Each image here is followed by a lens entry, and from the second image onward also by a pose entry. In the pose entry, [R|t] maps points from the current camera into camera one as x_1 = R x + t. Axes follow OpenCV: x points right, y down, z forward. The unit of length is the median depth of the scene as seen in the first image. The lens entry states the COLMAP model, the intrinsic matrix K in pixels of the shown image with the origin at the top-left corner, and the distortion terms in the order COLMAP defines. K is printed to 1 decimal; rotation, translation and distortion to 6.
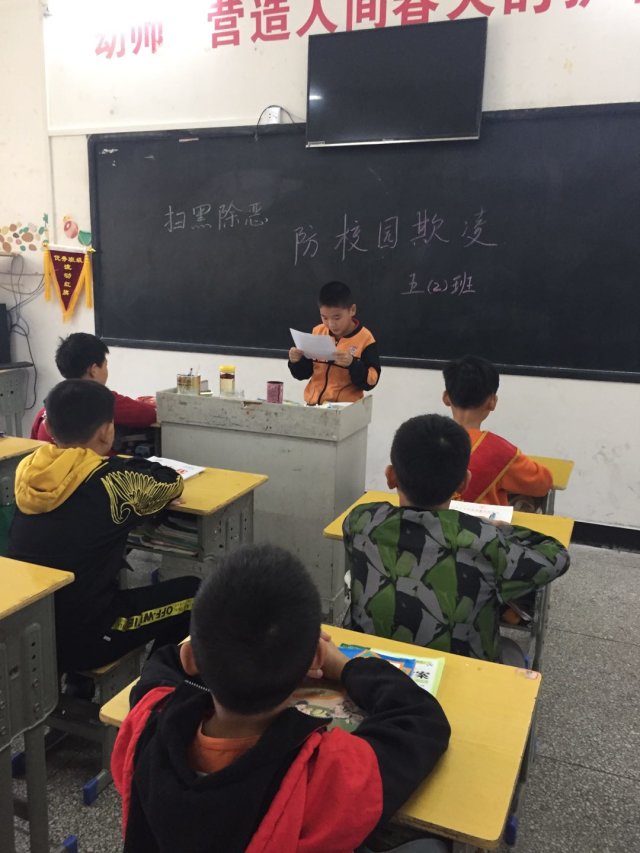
lens RADIAL K [[747.1, 0, 295.2], [0, 747.1, 428.3], [0, 0, 1]] dist [0.067644, -0.088667]
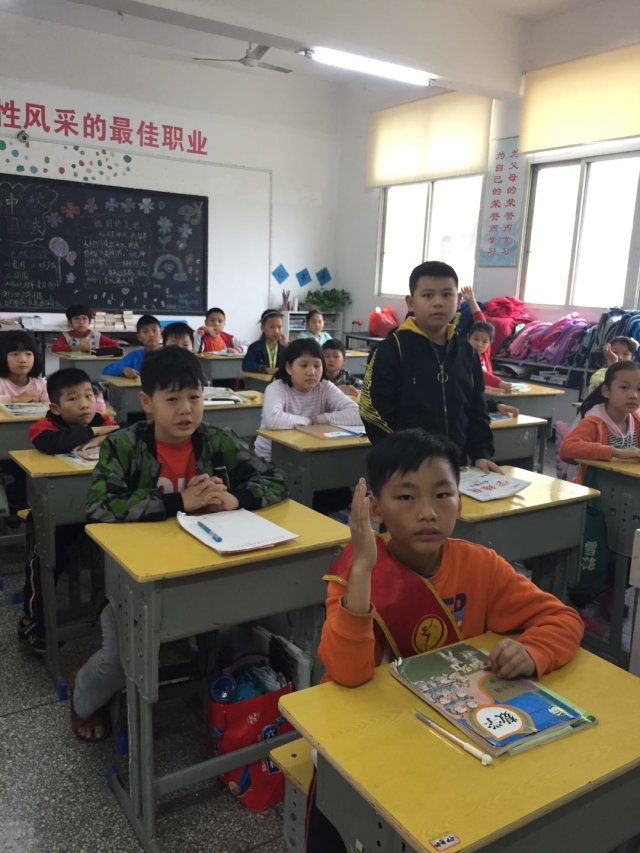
lens RADIAL K [[747.1, 0, 295.2], [0, 747.1, 428.3], [0, 0, 1]] dist [0.067644, -0.088667]
pose [[-0.561853, 0.126691, -0.817478, 0.464102], [-0.219203, 0.930077, 0.294799, -0.142929], [0.797666, 0.344828, -0.494796, 0.764886]]
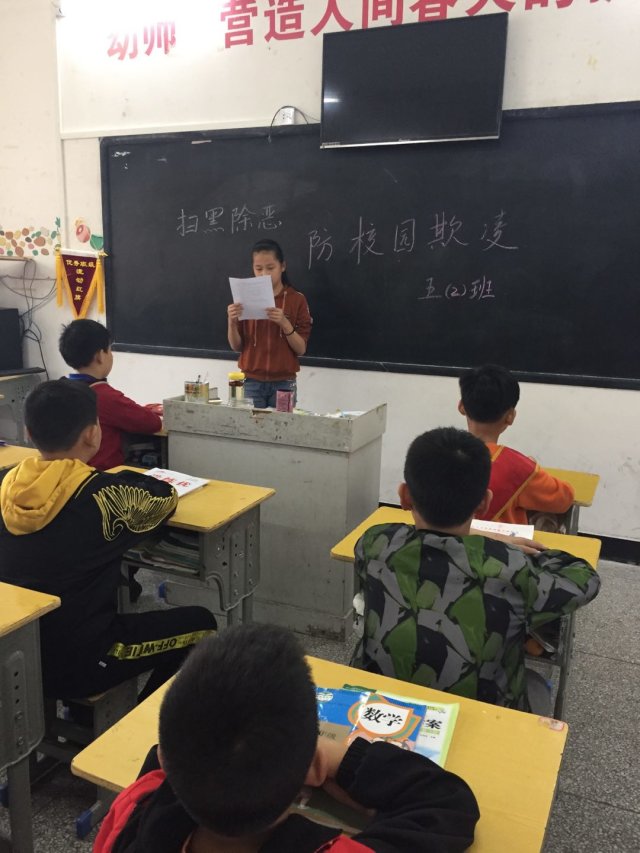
lens RADIAL K [[745.1, 0, 295.1], [0, 745.1, 426.4], [0, 0, 1]] dist [0.082532, -0.110765]
pose [[0.999677, 0.003712, -0.025137, 0.008169], [-0.003915, 0.999960, -0.008030, -0.005878], [0.025106, 0.008126, 0.999652, 0.031433]]
